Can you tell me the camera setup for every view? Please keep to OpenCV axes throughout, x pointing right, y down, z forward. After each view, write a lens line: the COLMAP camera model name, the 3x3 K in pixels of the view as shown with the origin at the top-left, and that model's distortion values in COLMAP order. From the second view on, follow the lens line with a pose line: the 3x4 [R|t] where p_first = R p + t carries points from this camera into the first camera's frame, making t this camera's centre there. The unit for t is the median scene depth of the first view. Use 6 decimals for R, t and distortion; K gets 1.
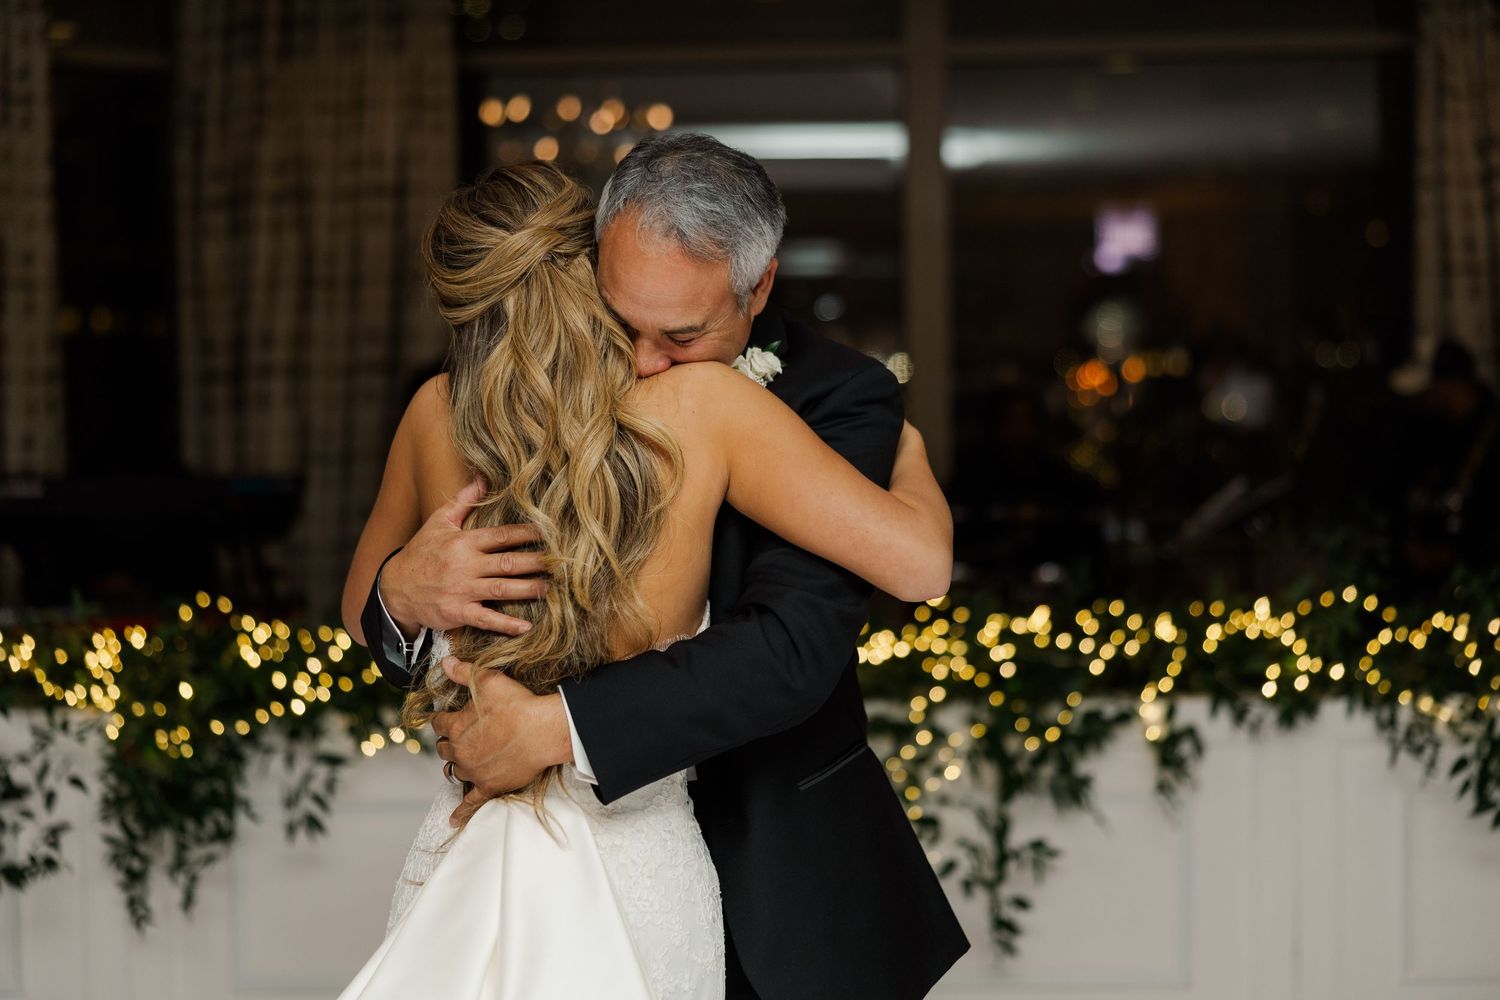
lens RADIAL K [[2414.4, 0, 748.2], [0, 2414.4, 500.7], [0, 0, 1]] dist [0.020493, 0.000000]
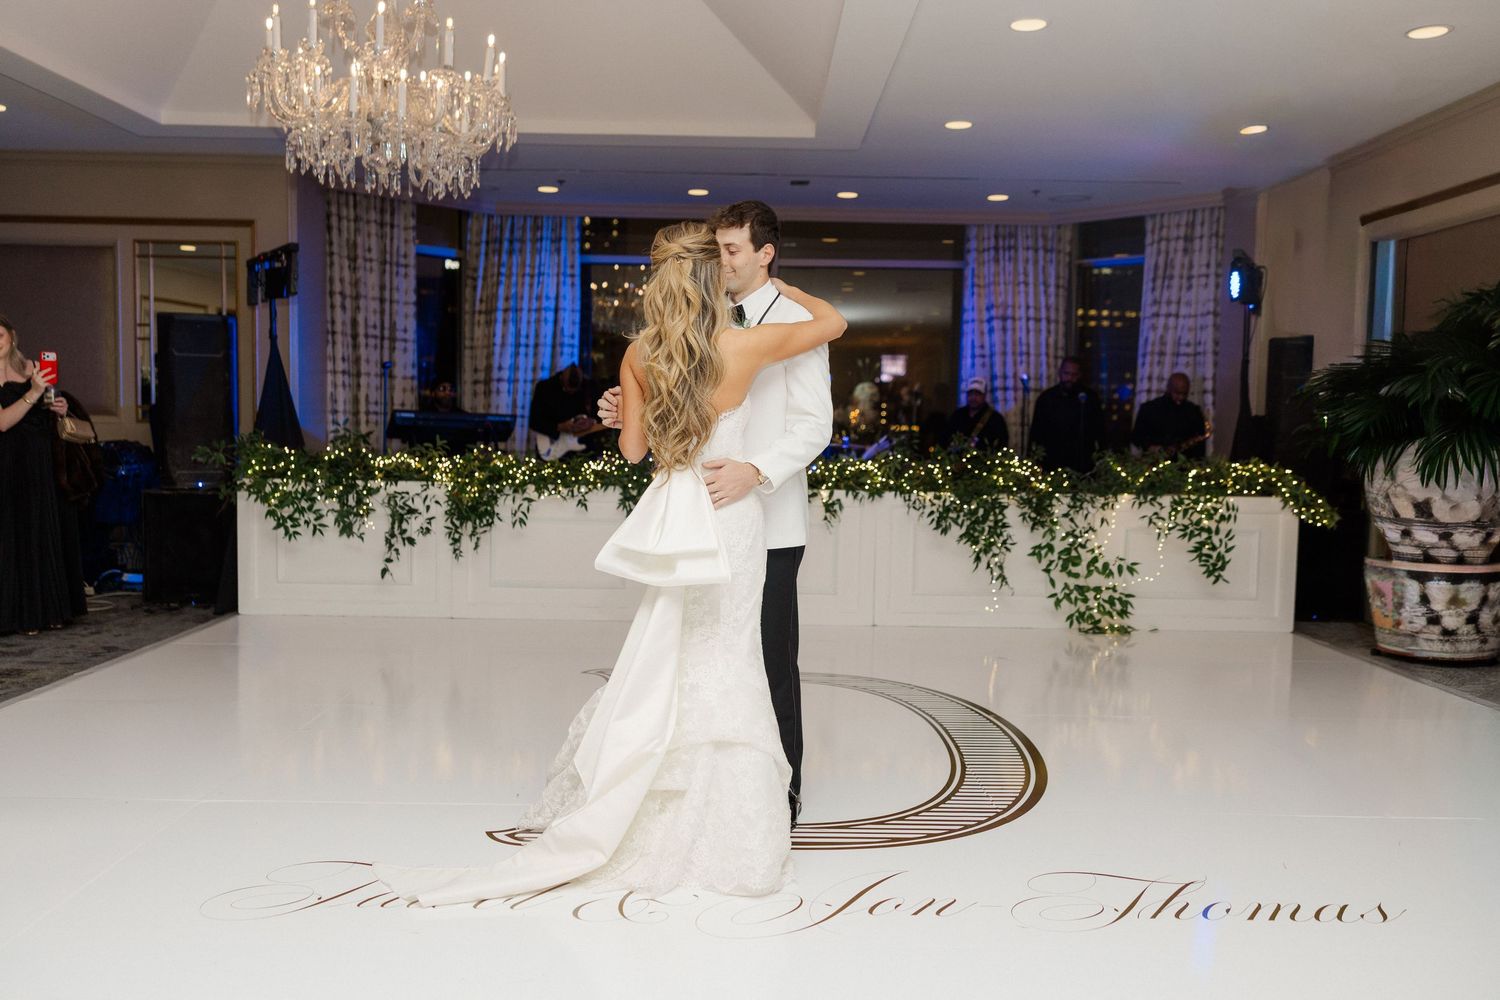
lens RADIAL K [[1203.7, 0, 749.5], [0, 1203.7, 502.4], [0, 0, 1]] dist [0.061032, -0.001615]
pose [[0.999113, 0.031226, 0.028257, 0.041627], [-0.031227, 0.999512, -0.000409, 0.101505], [-0.028256, -0.000474, 0.999601, -0.391851]]
